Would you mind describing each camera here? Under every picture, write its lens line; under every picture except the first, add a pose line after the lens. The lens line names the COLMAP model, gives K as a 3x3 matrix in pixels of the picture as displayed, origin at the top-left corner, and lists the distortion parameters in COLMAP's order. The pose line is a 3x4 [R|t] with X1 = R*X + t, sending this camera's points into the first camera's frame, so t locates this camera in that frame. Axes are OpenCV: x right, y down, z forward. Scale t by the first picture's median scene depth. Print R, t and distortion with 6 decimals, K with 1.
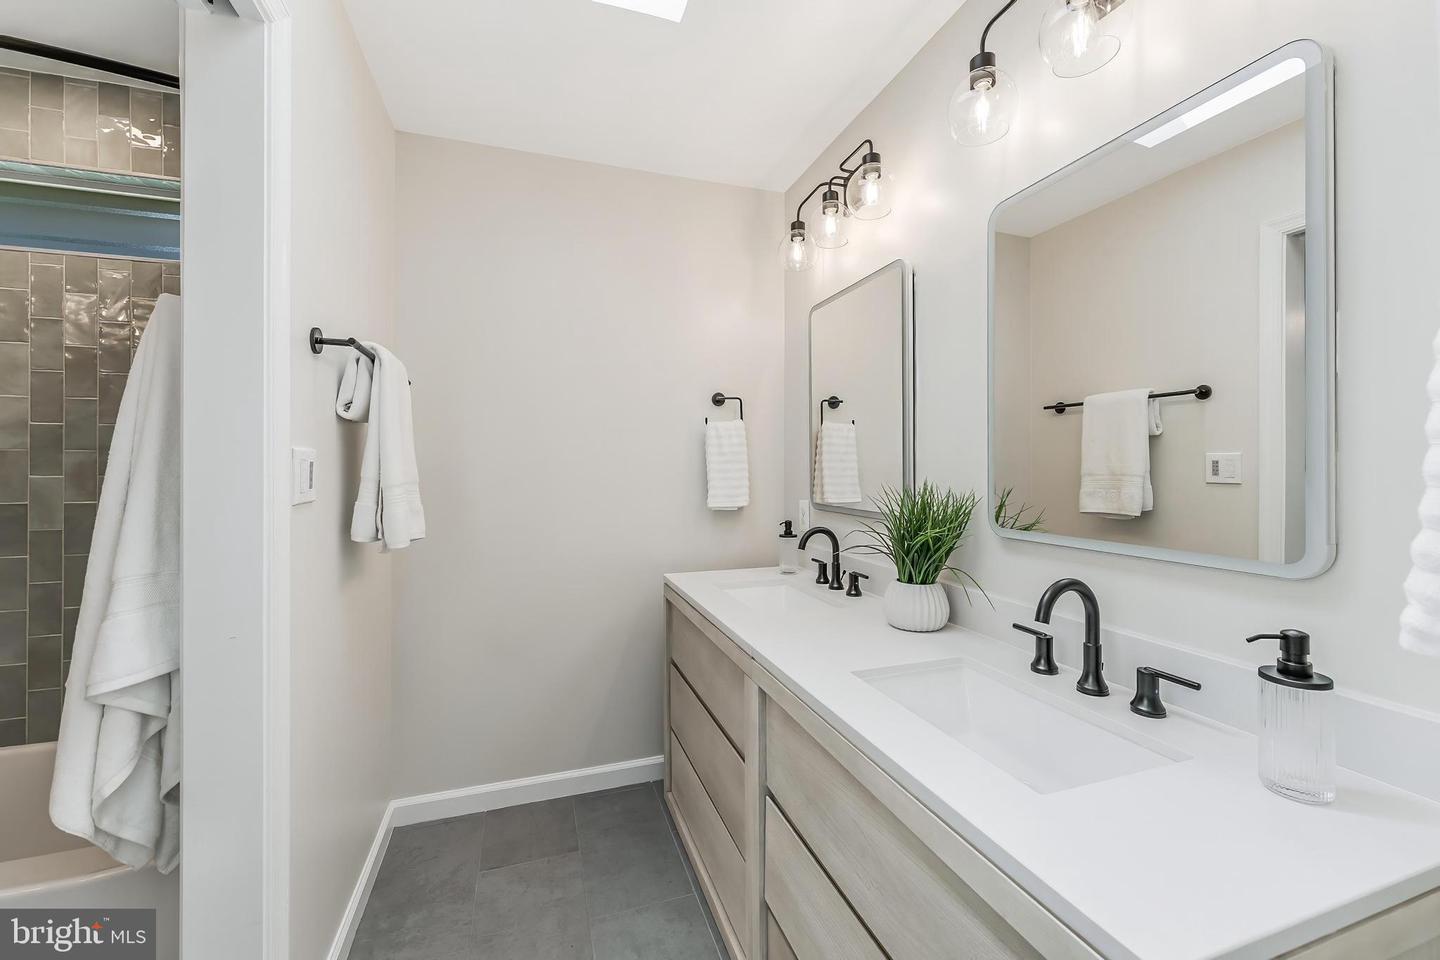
lens RADIAL K [[575.6, 0, 724.0], [0, 575.6, 477.6], [0, 0, 1]] dist [-0.000875, -0.000092]
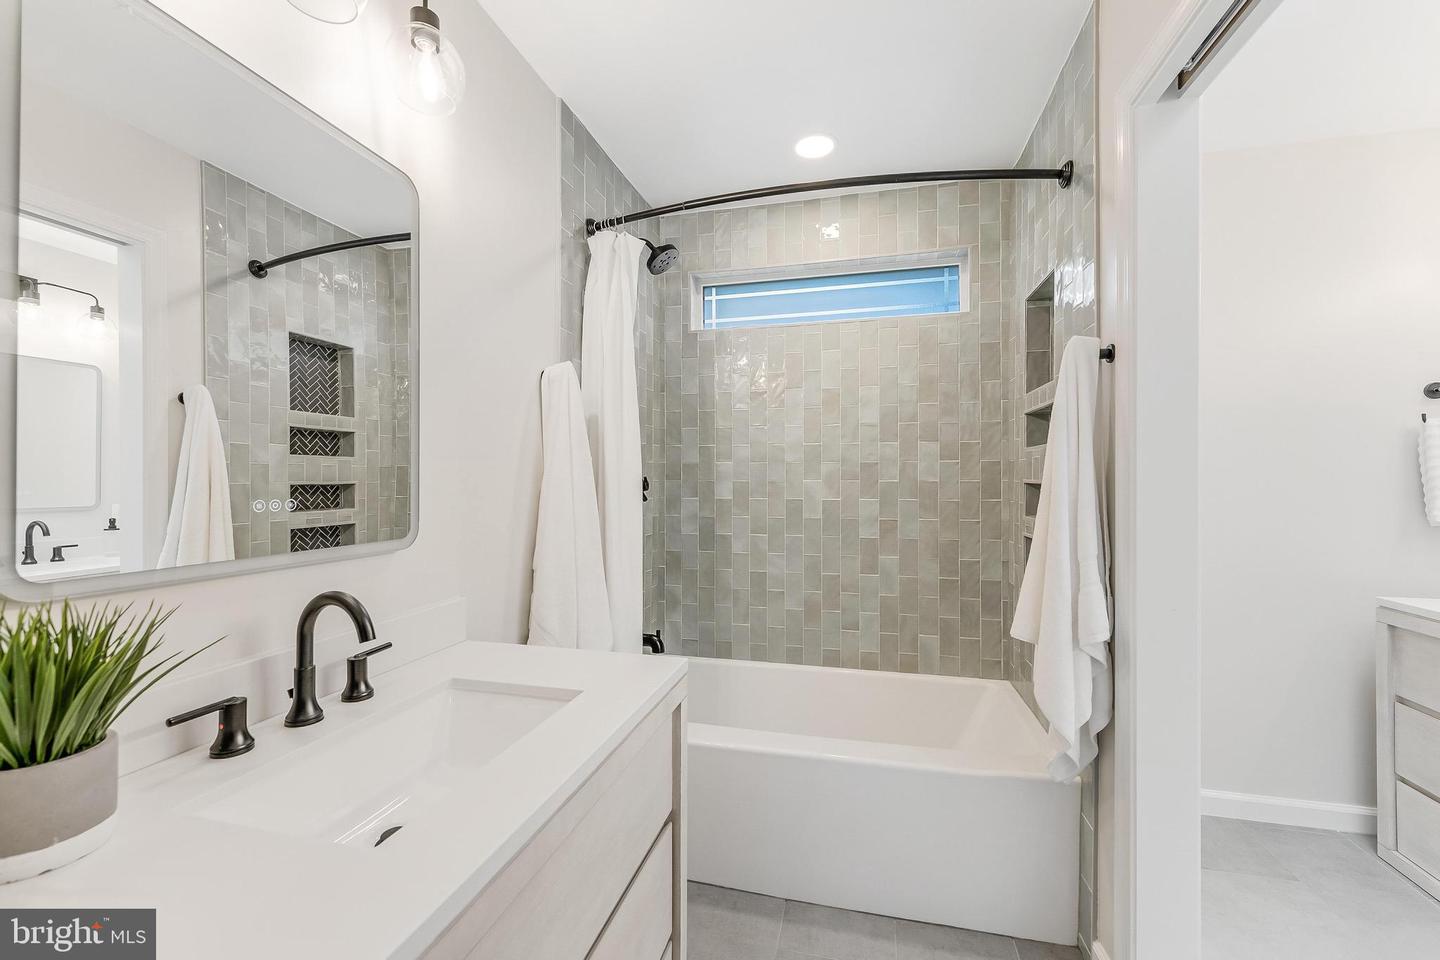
lens RADIAL K [[575.6, 0, 724.0], [0, 575.6, 477.6], [0, 0, 1]] dist [-0.000875, -0.000092]
pose [[0.845818, 0.006661, -0.533430, -0.593192], [-0.006006, 0.999978, 0.002965, -0.011833], [0.533438, 0.000696, 0.845839, -0.321202]]
